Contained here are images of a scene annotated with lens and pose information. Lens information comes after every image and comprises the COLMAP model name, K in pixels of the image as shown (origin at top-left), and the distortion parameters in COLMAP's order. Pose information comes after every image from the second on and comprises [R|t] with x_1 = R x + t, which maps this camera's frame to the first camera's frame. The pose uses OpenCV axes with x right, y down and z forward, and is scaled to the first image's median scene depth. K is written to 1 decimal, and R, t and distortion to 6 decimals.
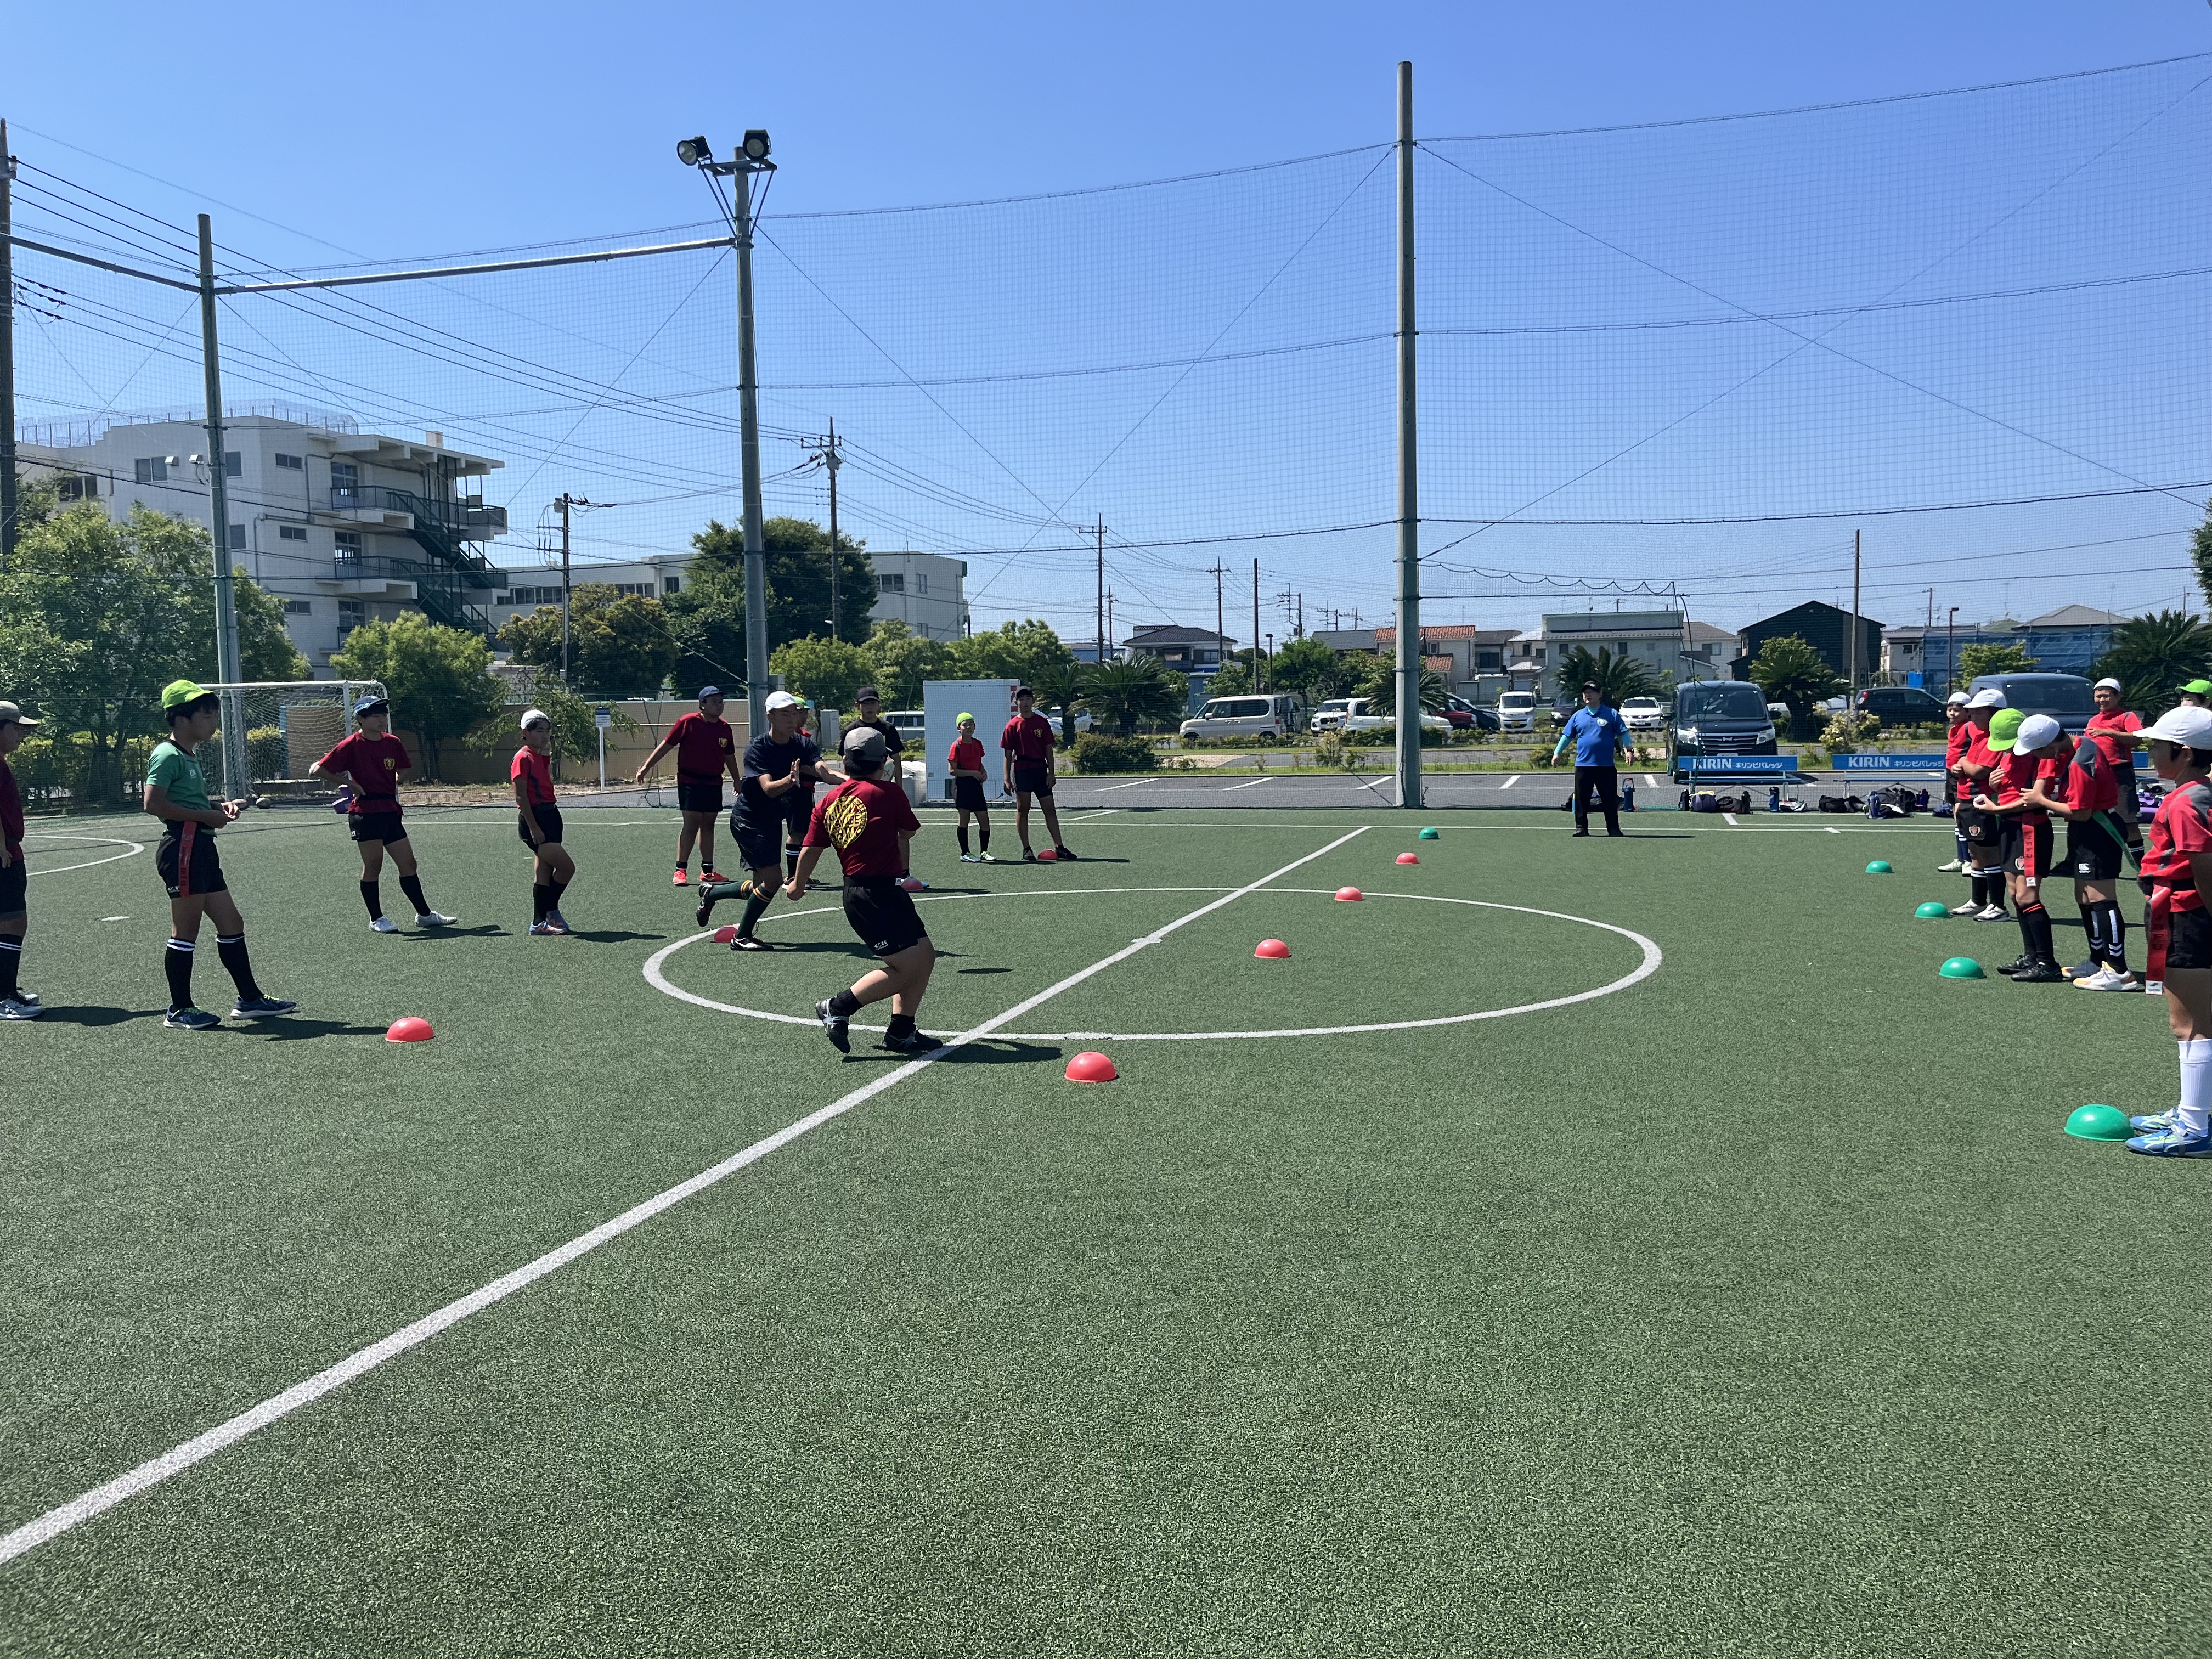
lens RADIAL K [[1691.2, 0, 1113.8], [0, 1691.2, 801.2], [0, 0, 1]] dist [0.054358, -0.081005]
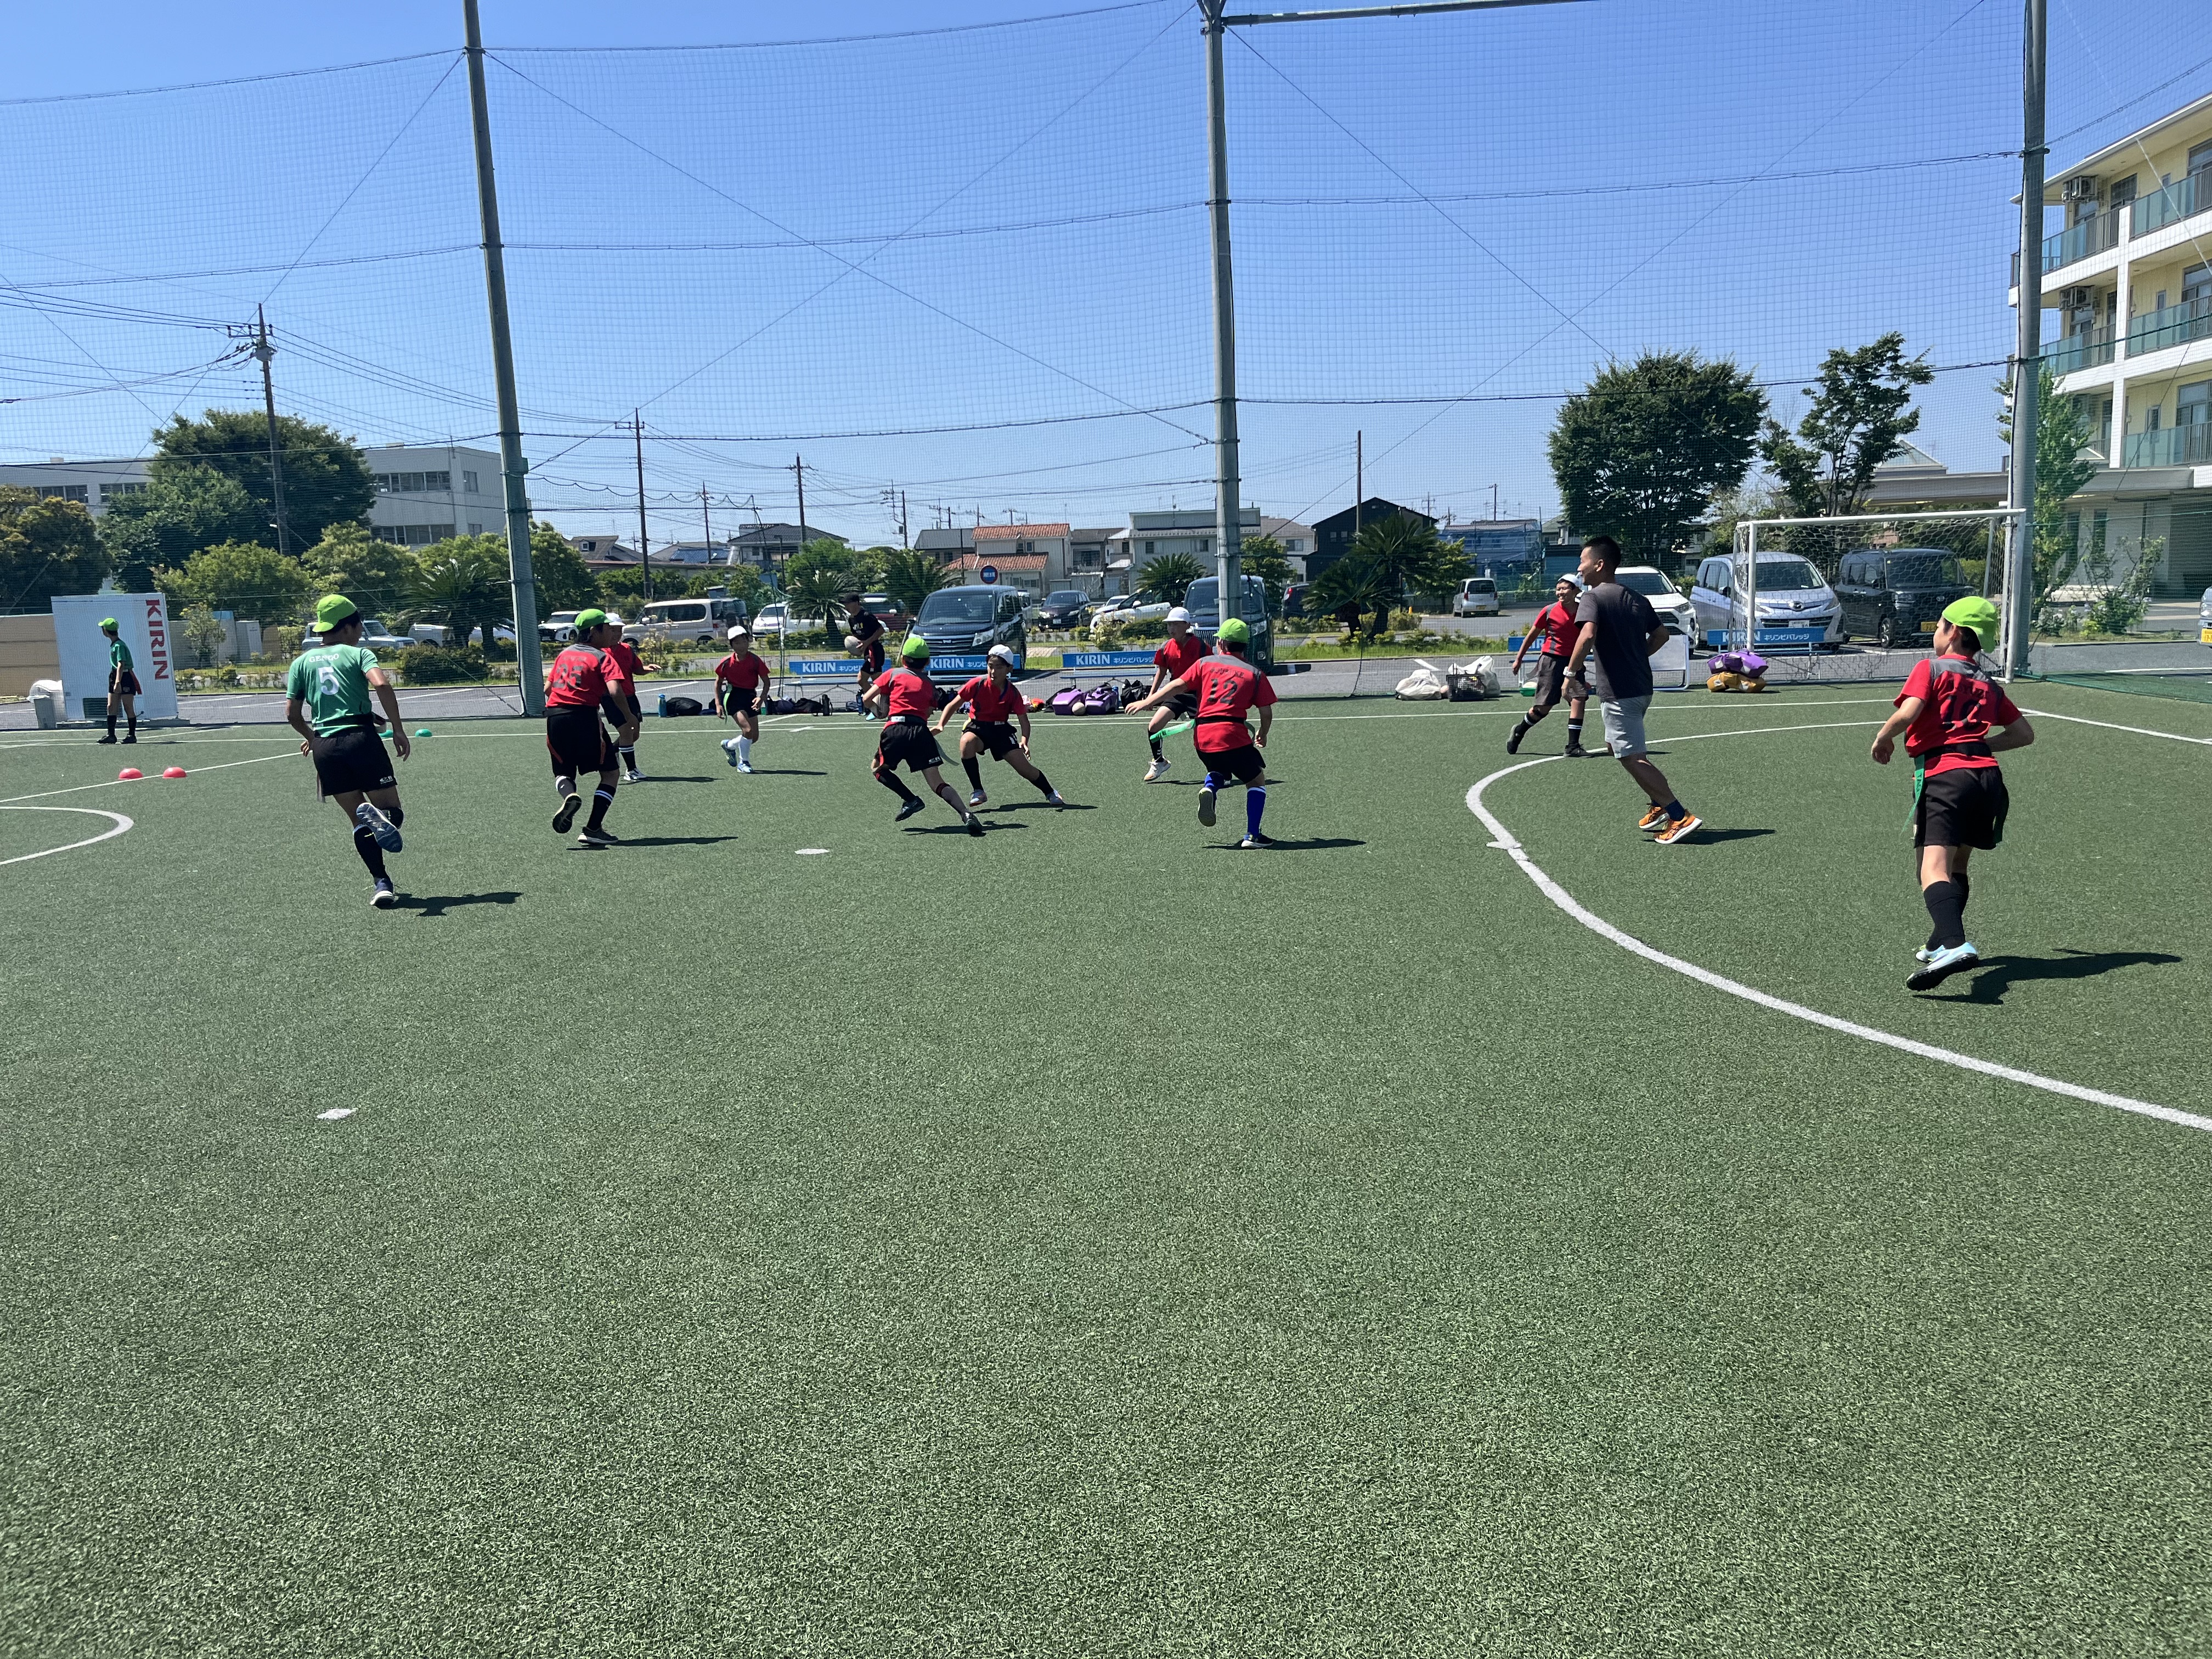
lens RADIAL K [[1687.1, 0, 1116.5], [0, 1687.1, 834.5], [0, 0, 1]] dist [0.074394, -0.120172]
pose [[0.981424, -0.041772, 0.187251, 0.105584], [0.026833, 0.996302, 0.081619, 0.000335], [-0.189968, -0.075078, 0.978915, -0.028824]]
